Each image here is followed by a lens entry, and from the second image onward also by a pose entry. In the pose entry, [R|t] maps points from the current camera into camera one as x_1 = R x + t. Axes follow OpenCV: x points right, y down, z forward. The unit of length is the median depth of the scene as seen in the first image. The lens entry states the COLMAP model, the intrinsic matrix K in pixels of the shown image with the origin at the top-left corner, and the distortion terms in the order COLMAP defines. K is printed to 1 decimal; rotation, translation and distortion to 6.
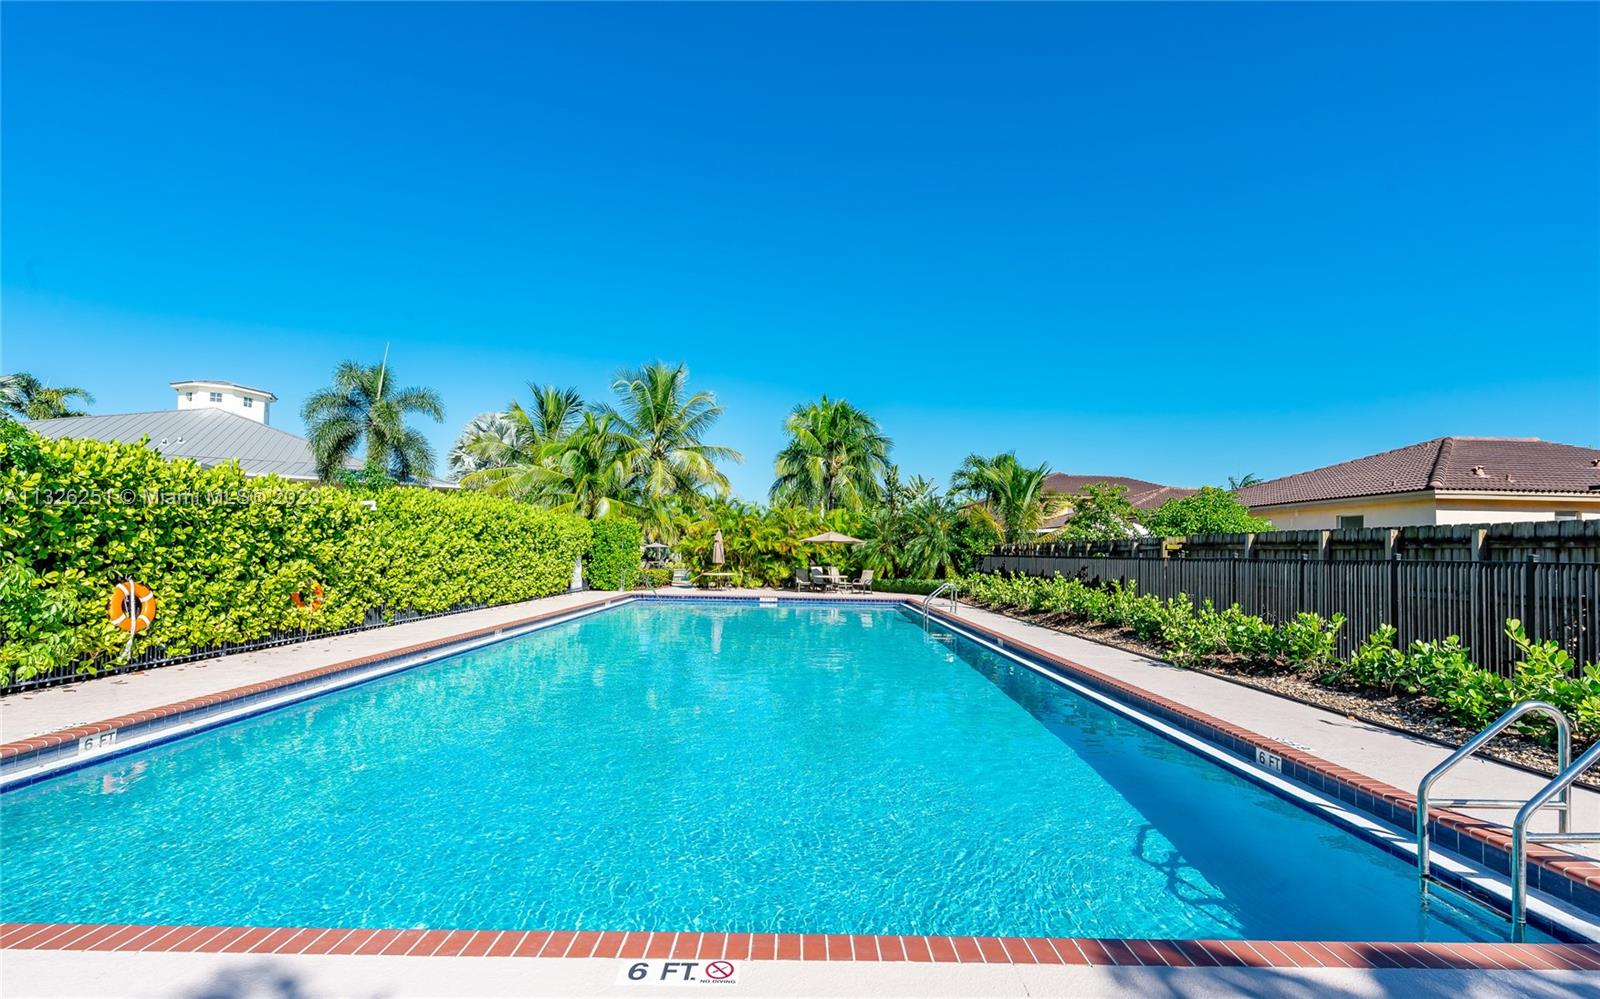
lens RADIAL K [[675.1, 0, 824.3], [0, 675.1, 521.5], [0, 0, 1]] dist [-0.002621, -0.000623]
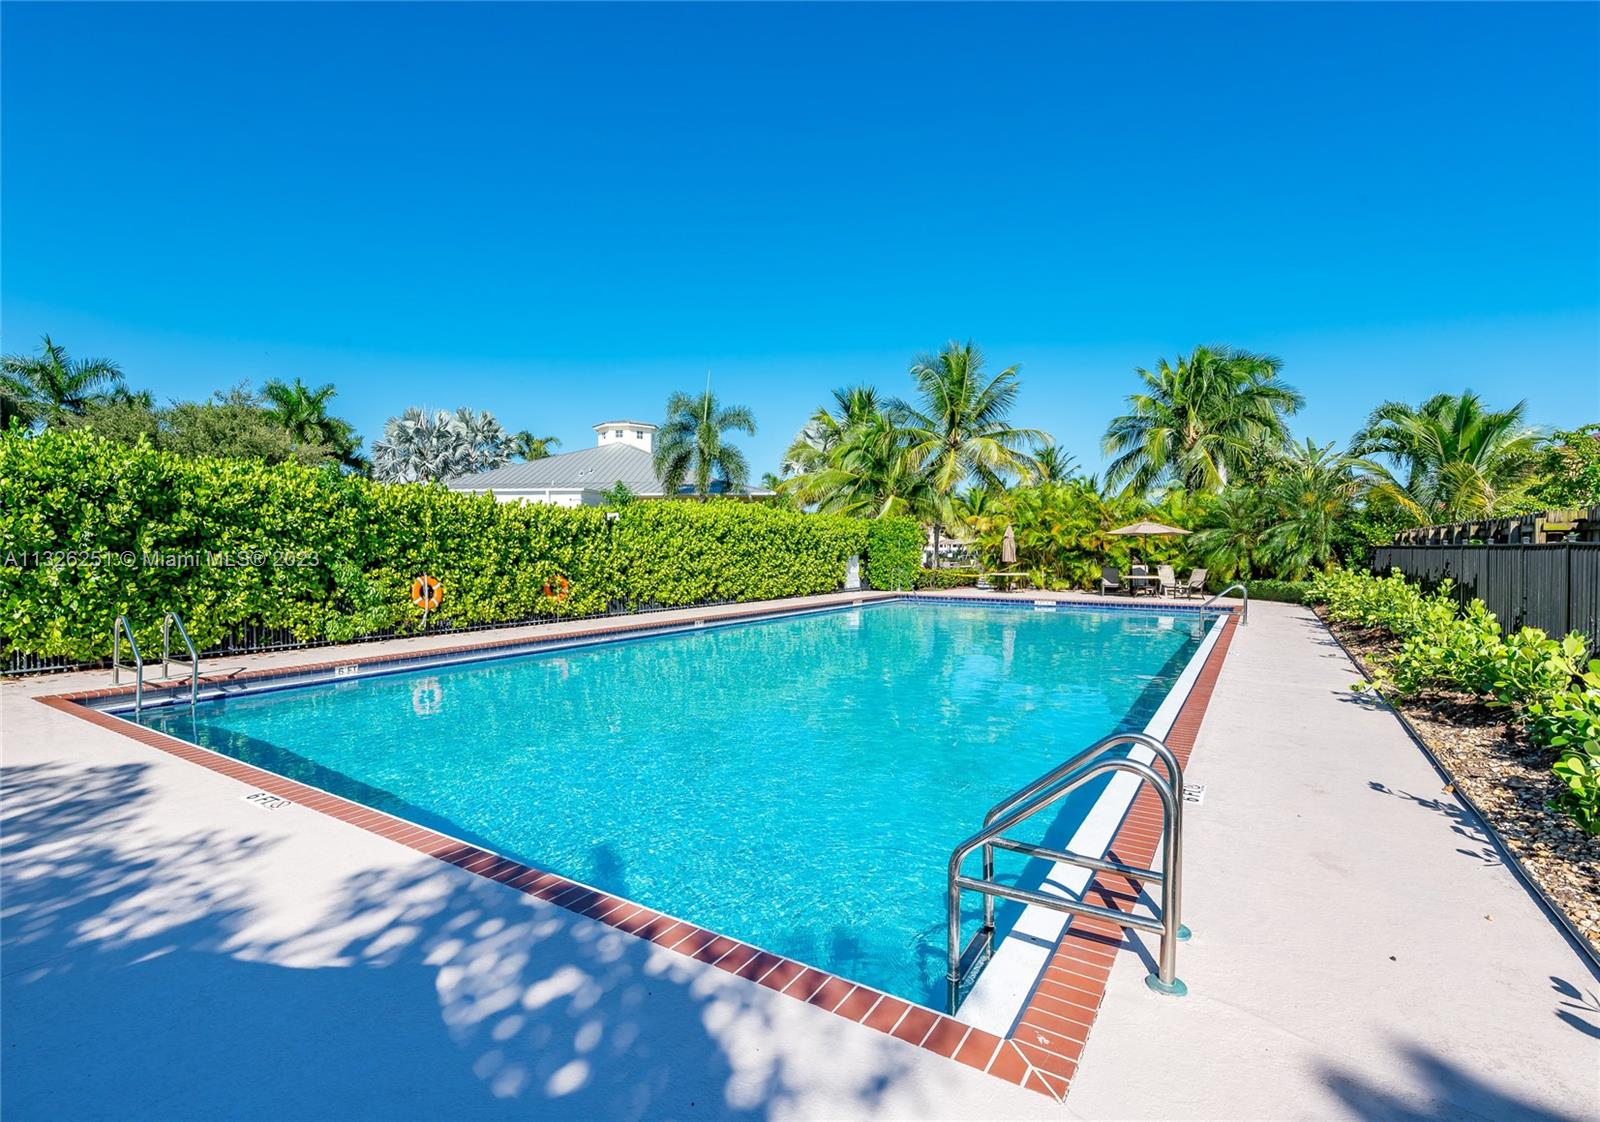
lens RADIAL K [[752.1, 0, 797.8], [0, 752.1, 557.7], [0, 0, 1]] dist [0.006751, 0.000028]
pose [[0.827256, -0.012861, -0.561679, 0.223072], [0.042418, 0.998314, 0.039616, 0.006206], [0.560222, -0.056598, 0.826407, 0.026434]]
